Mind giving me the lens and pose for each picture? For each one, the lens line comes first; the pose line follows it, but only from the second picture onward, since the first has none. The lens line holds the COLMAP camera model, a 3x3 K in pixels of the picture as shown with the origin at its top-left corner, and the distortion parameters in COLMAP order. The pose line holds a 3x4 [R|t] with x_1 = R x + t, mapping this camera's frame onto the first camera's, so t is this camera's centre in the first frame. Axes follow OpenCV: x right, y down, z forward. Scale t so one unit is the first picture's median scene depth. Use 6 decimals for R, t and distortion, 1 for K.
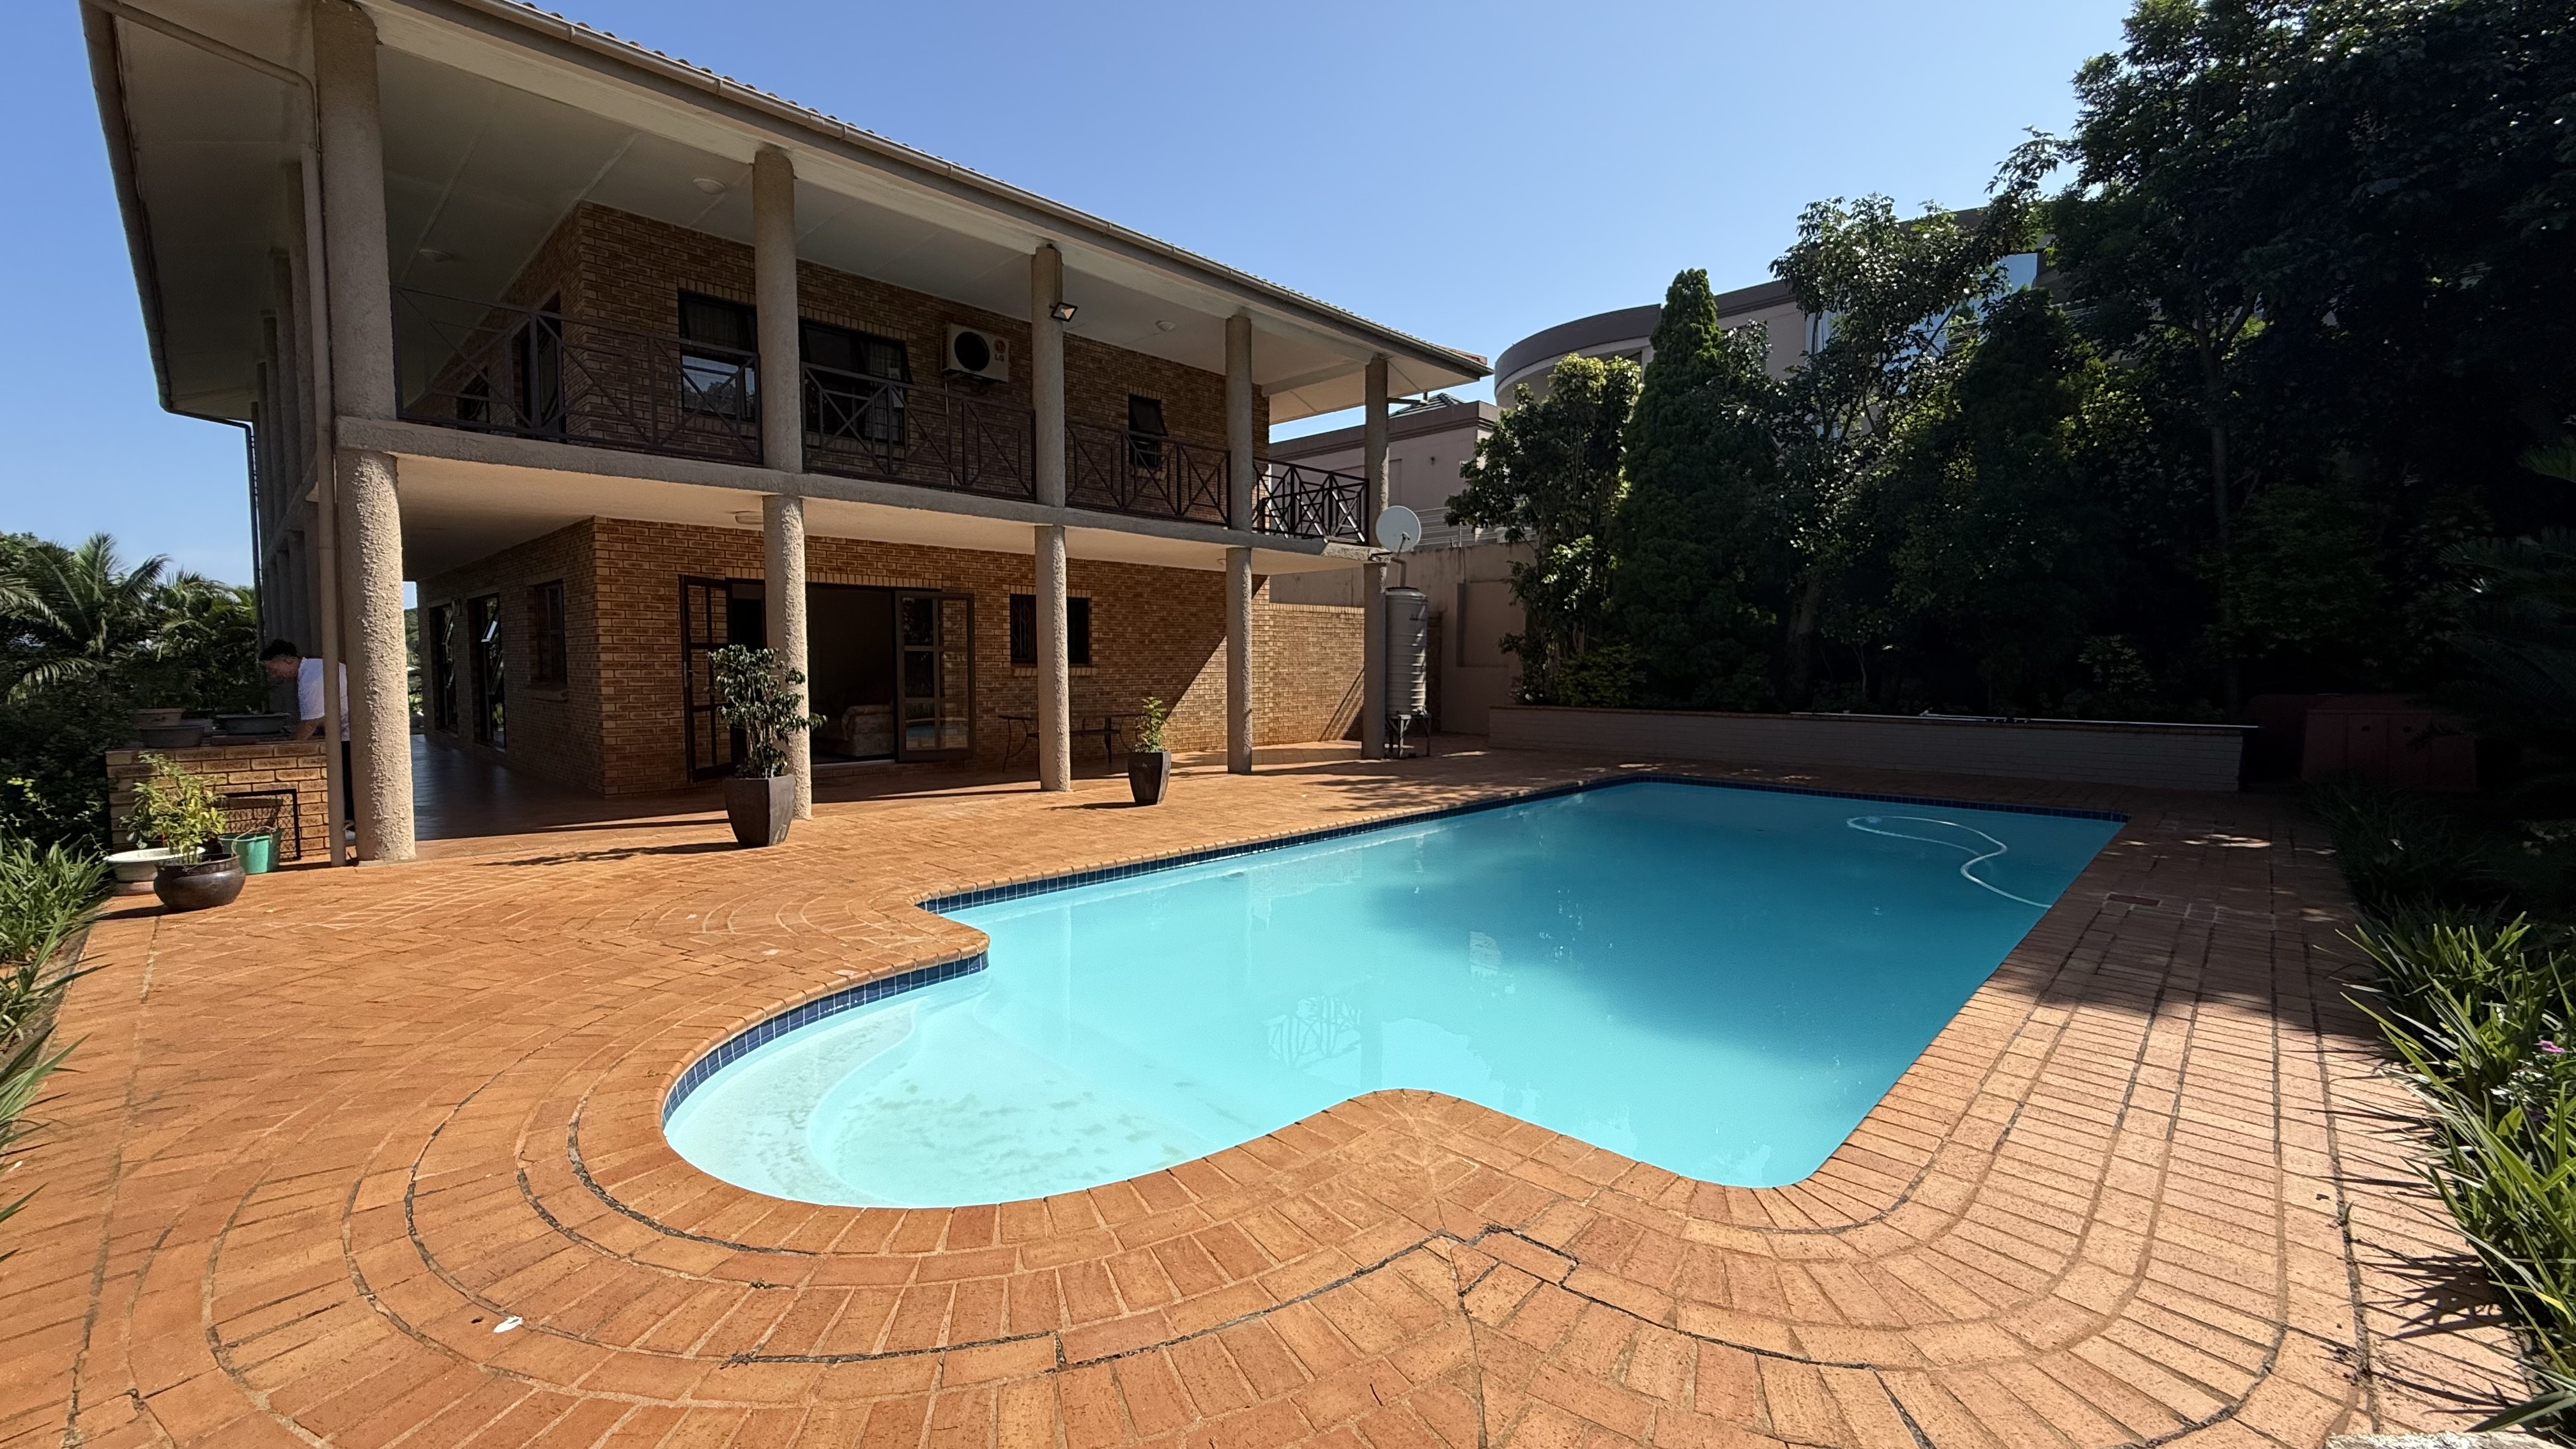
lens RADIAL K [[1025.8, 0, 1282.0], [0, 1025.8, 728.0], [0, 0, 1]] dist [-0.000180, 0.000387]
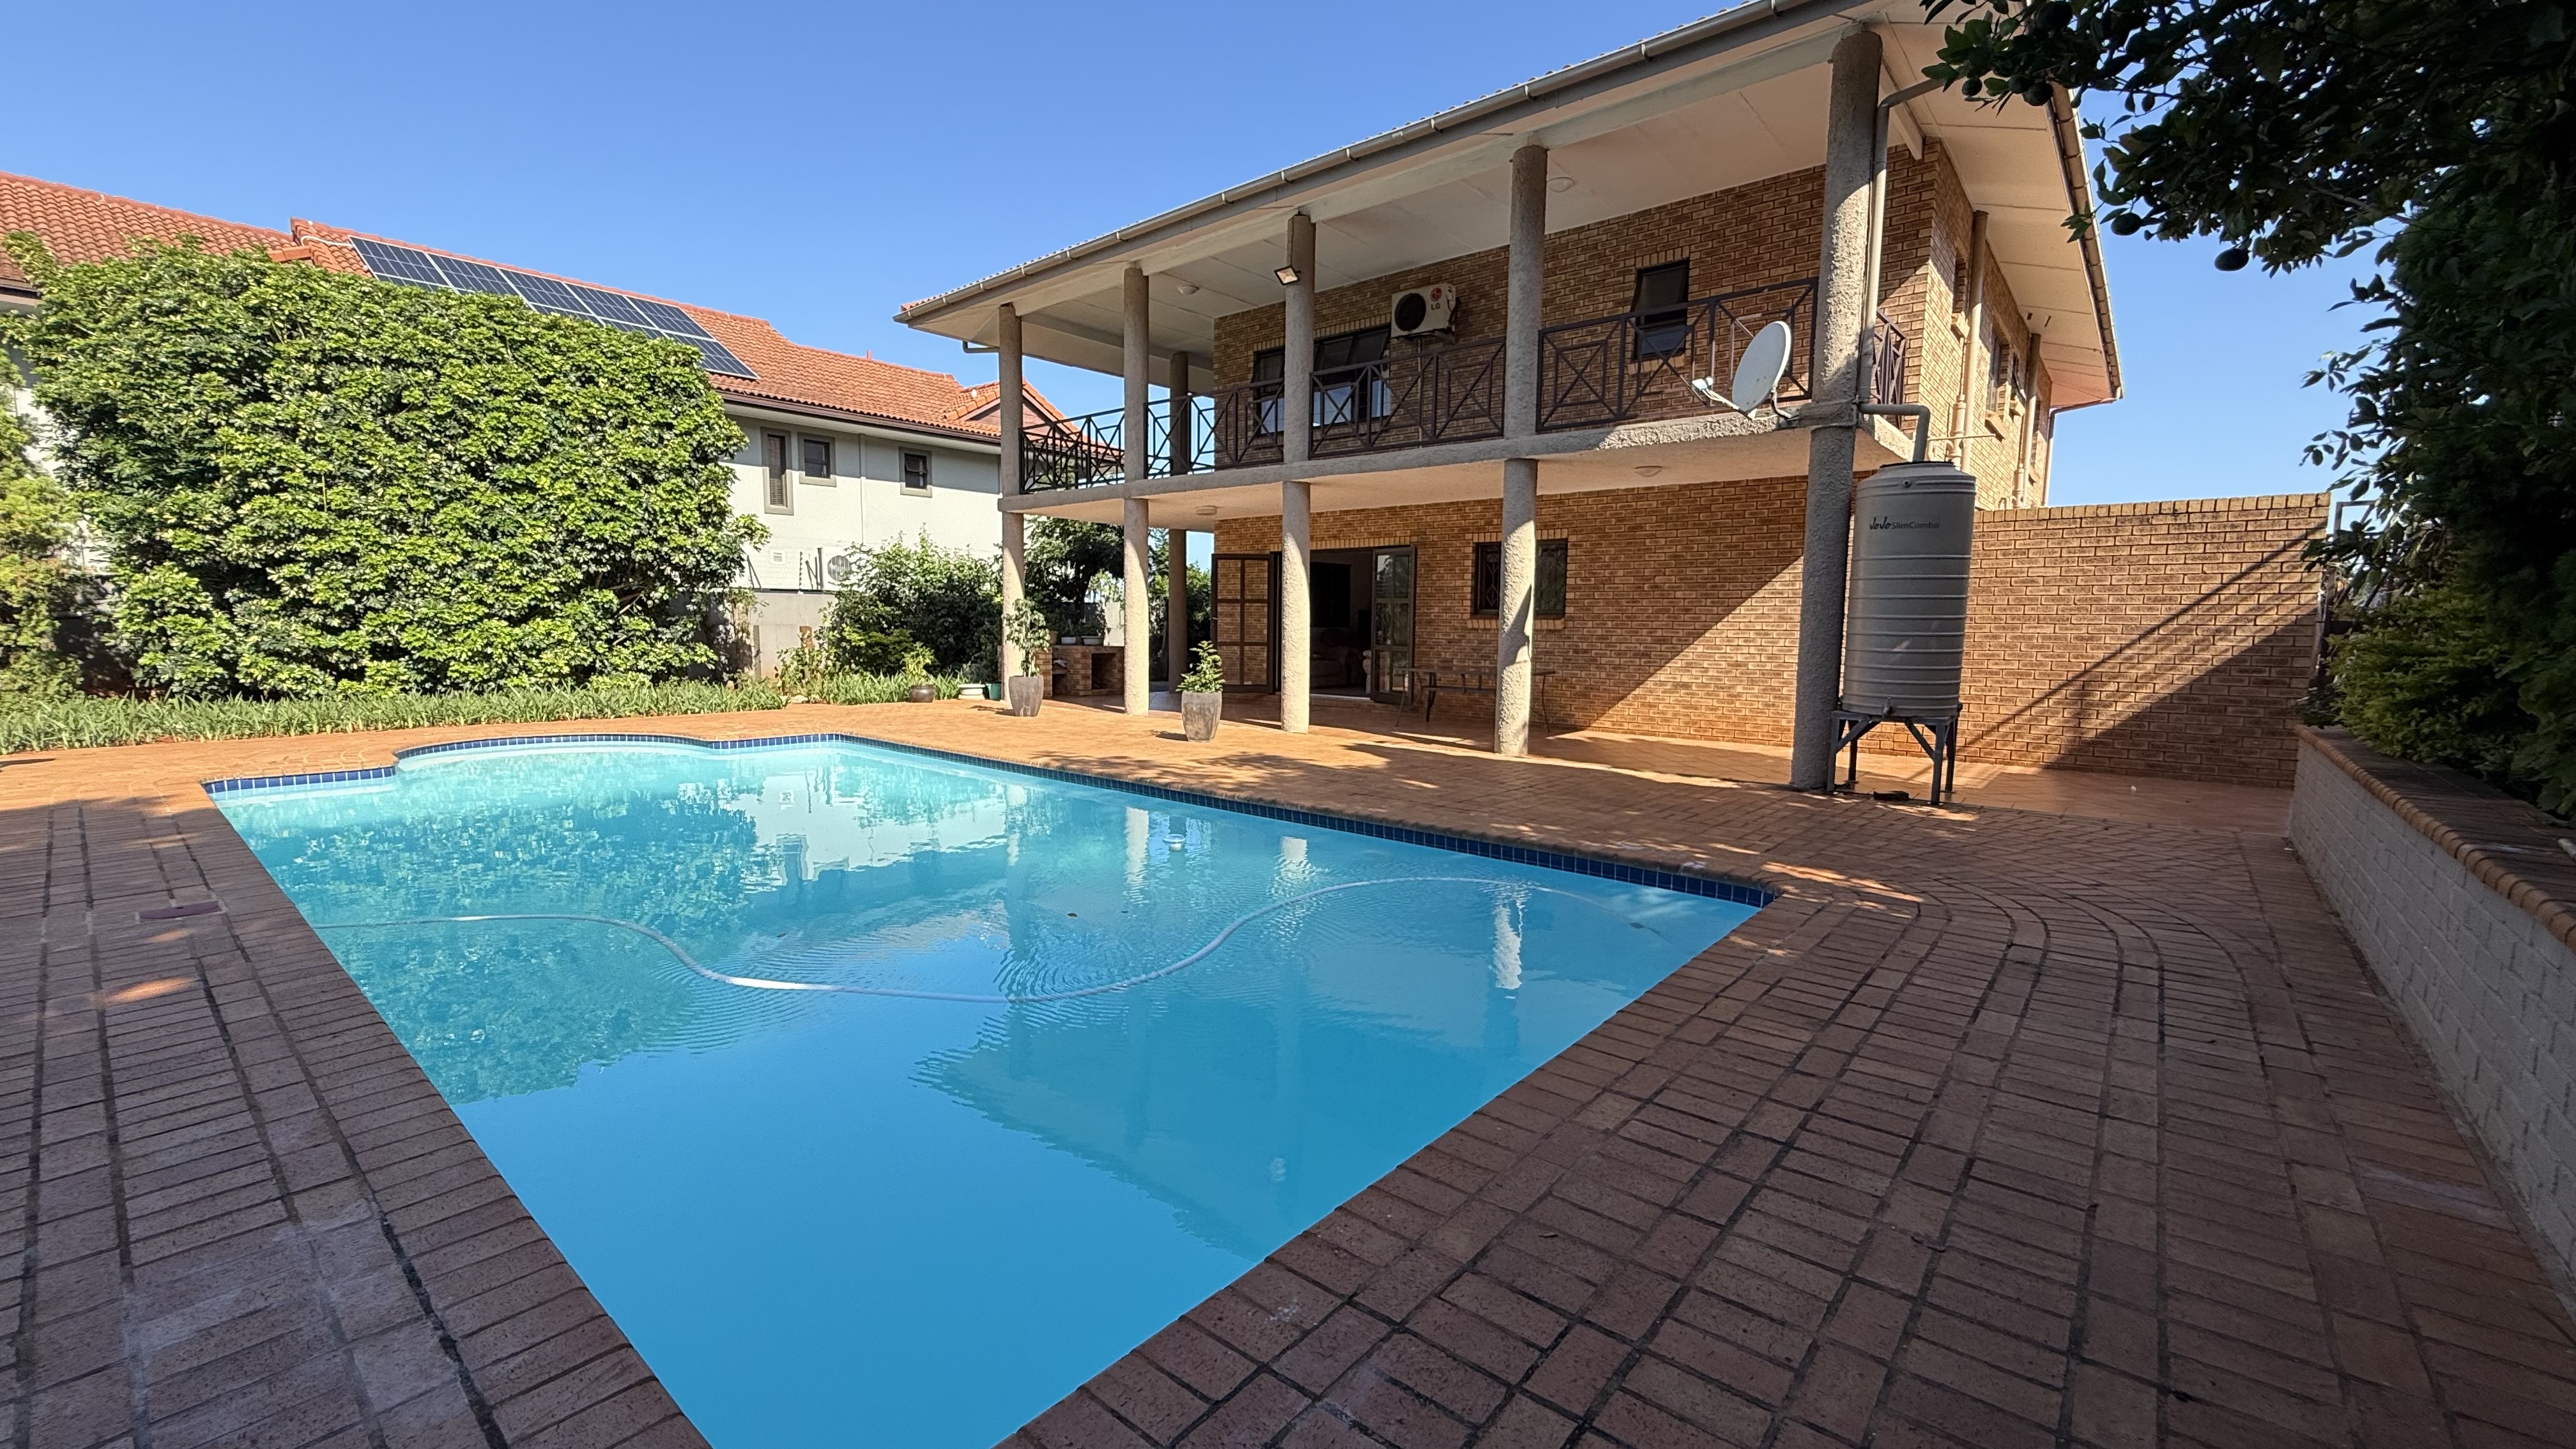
lens RADIAL K [[1025.8, 0, 1282.0], [0, 1025.8, 728.0], [0, 0, 1]] dist [-0.000180, 0.000387]
pose [[0.066114, 0.110916, -0.991628, 0.726611], [-0.068510, 0.991962, 0.106385, -0.049085], [0.995457, 0.060903, 0.073181, 0.780193]]
